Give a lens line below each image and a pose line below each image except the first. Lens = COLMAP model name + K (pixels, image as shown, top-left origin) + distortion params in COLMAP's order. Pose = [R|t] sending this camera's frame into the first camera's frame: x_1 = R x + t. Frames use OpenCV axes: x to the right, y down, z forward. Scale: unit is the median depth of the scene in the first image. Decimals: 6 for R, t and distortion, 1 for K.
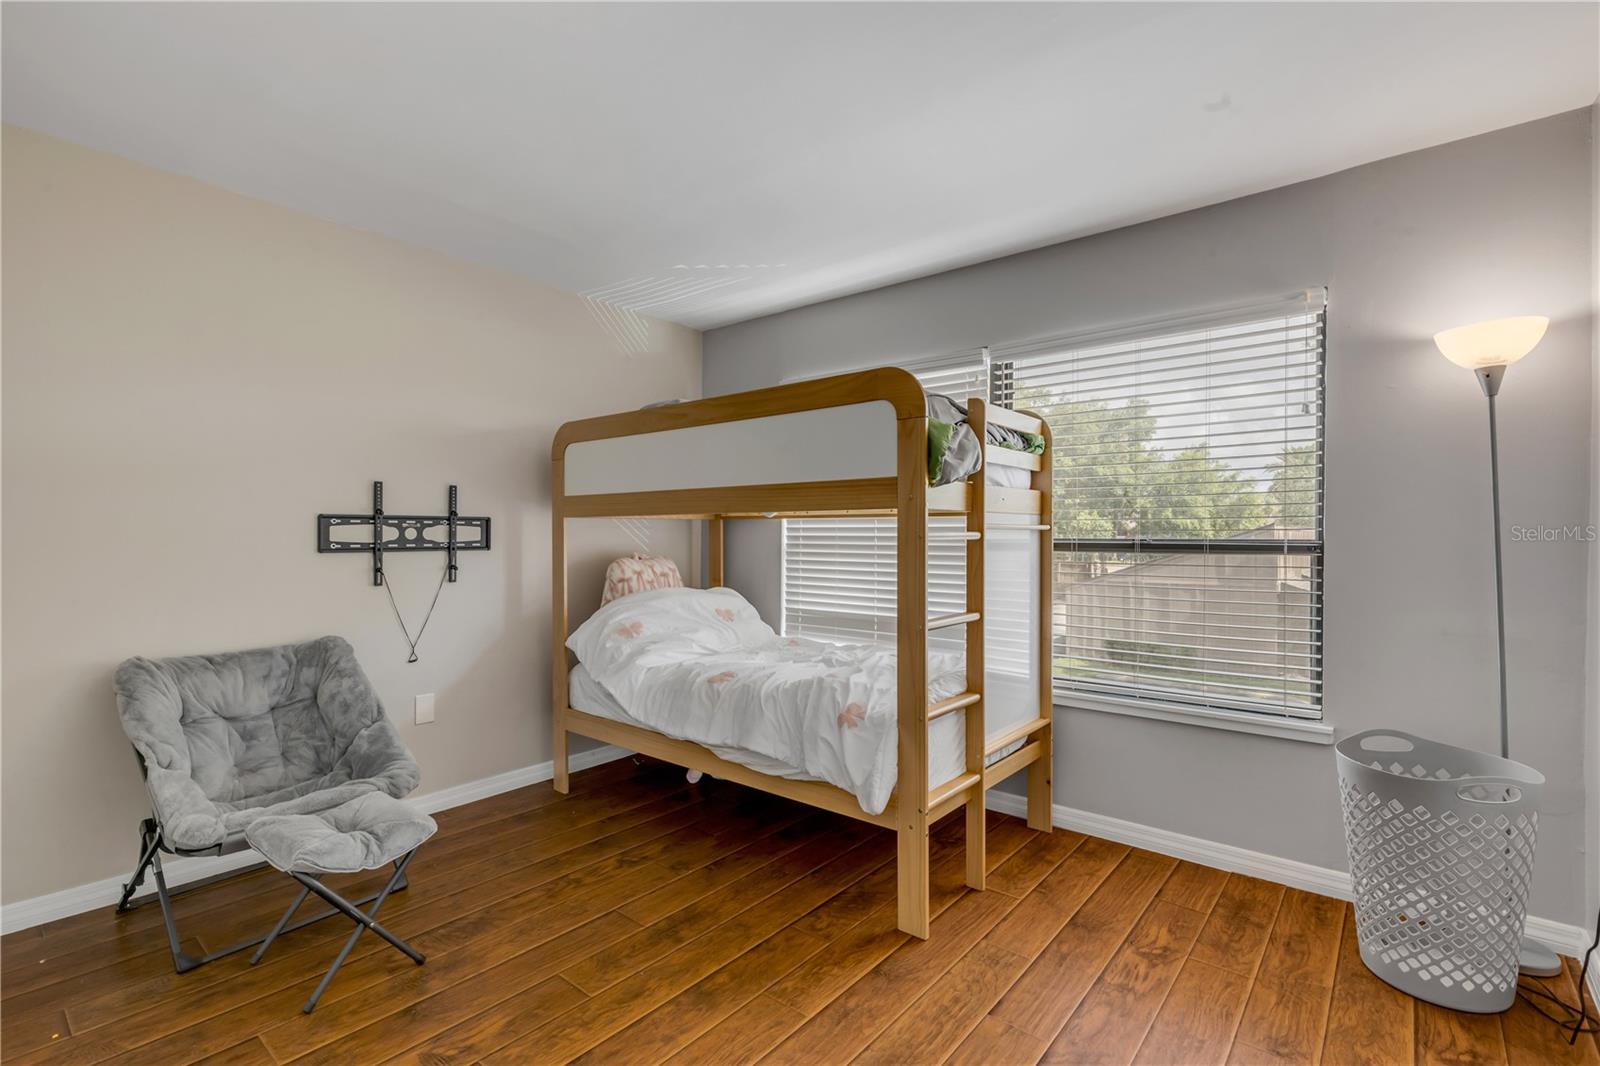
lens RADIAL K [[727.6, 0, 795.0], [0, 727.6, 532.9], [0, 0, 1]] dist [0.002125, -0.000997]
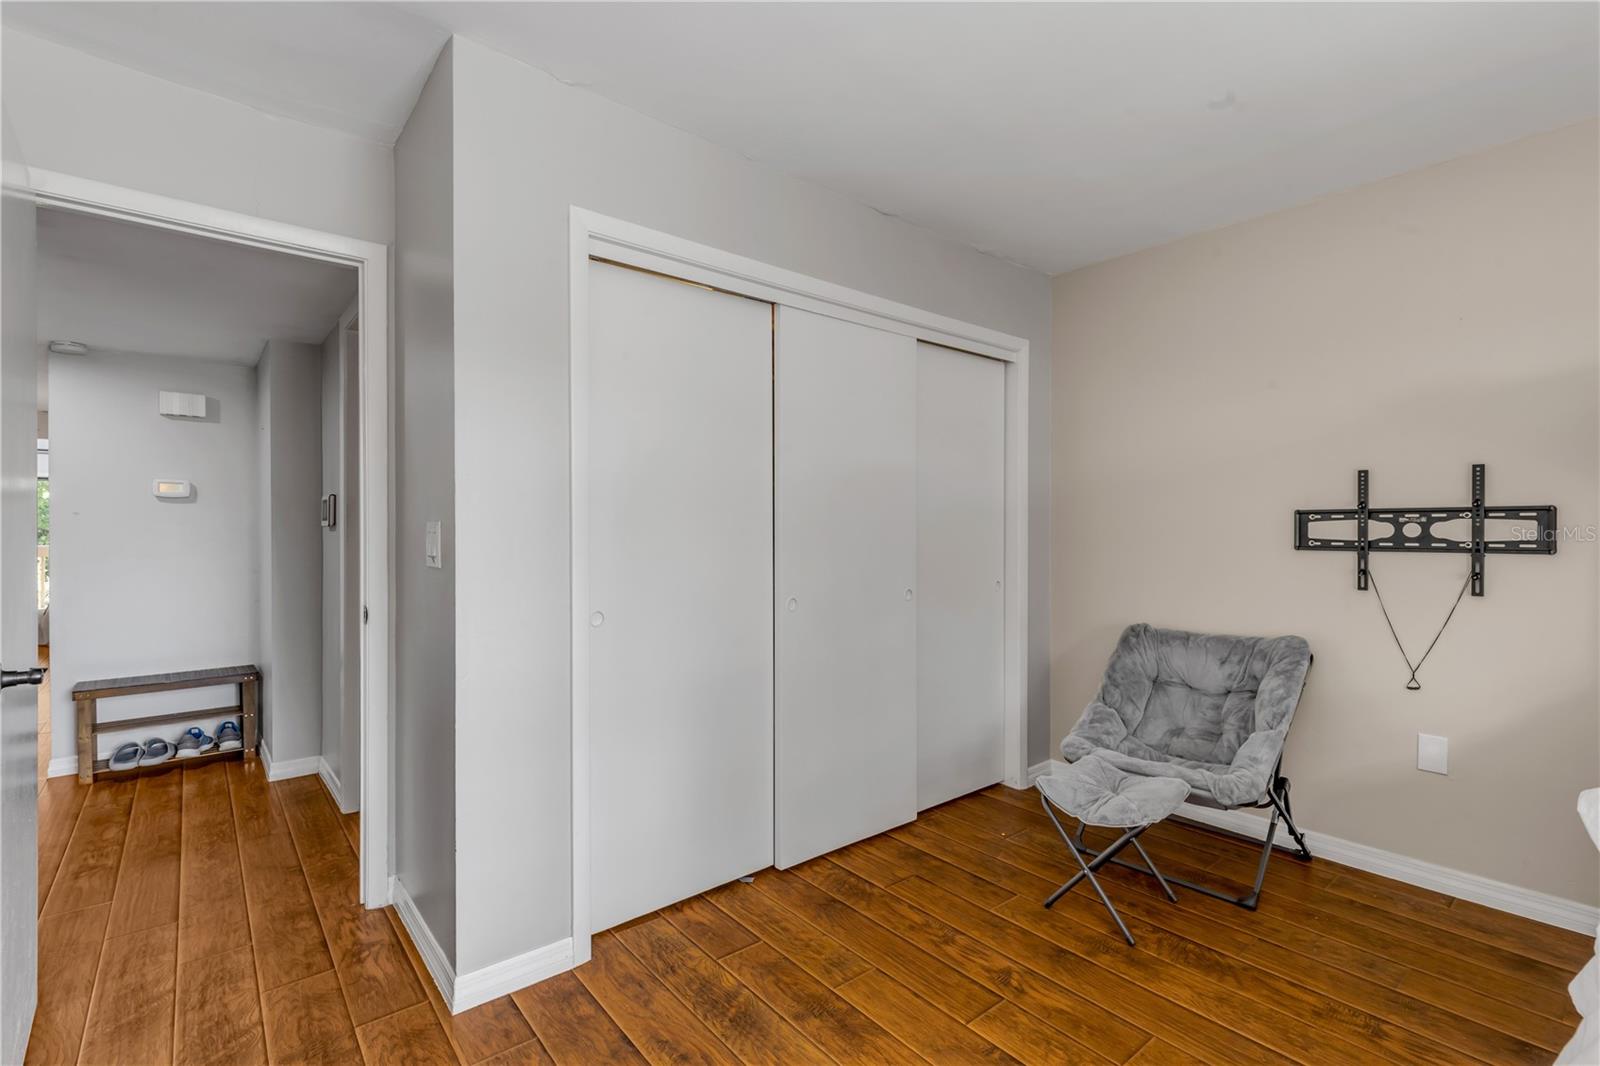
lens RADIAL K [[727.6, 0, 794.9], [0, 727.6, 533.2], [0, 0, 1]] dist [0.002125, -0.000997]
pose [[-0.186395, 0.004347, -0.982465, 0.404276], [0.001968, 0.999990, 0.004051, -0.000182], [0.982473, -0.001178, -0.186402, 0.493274]]
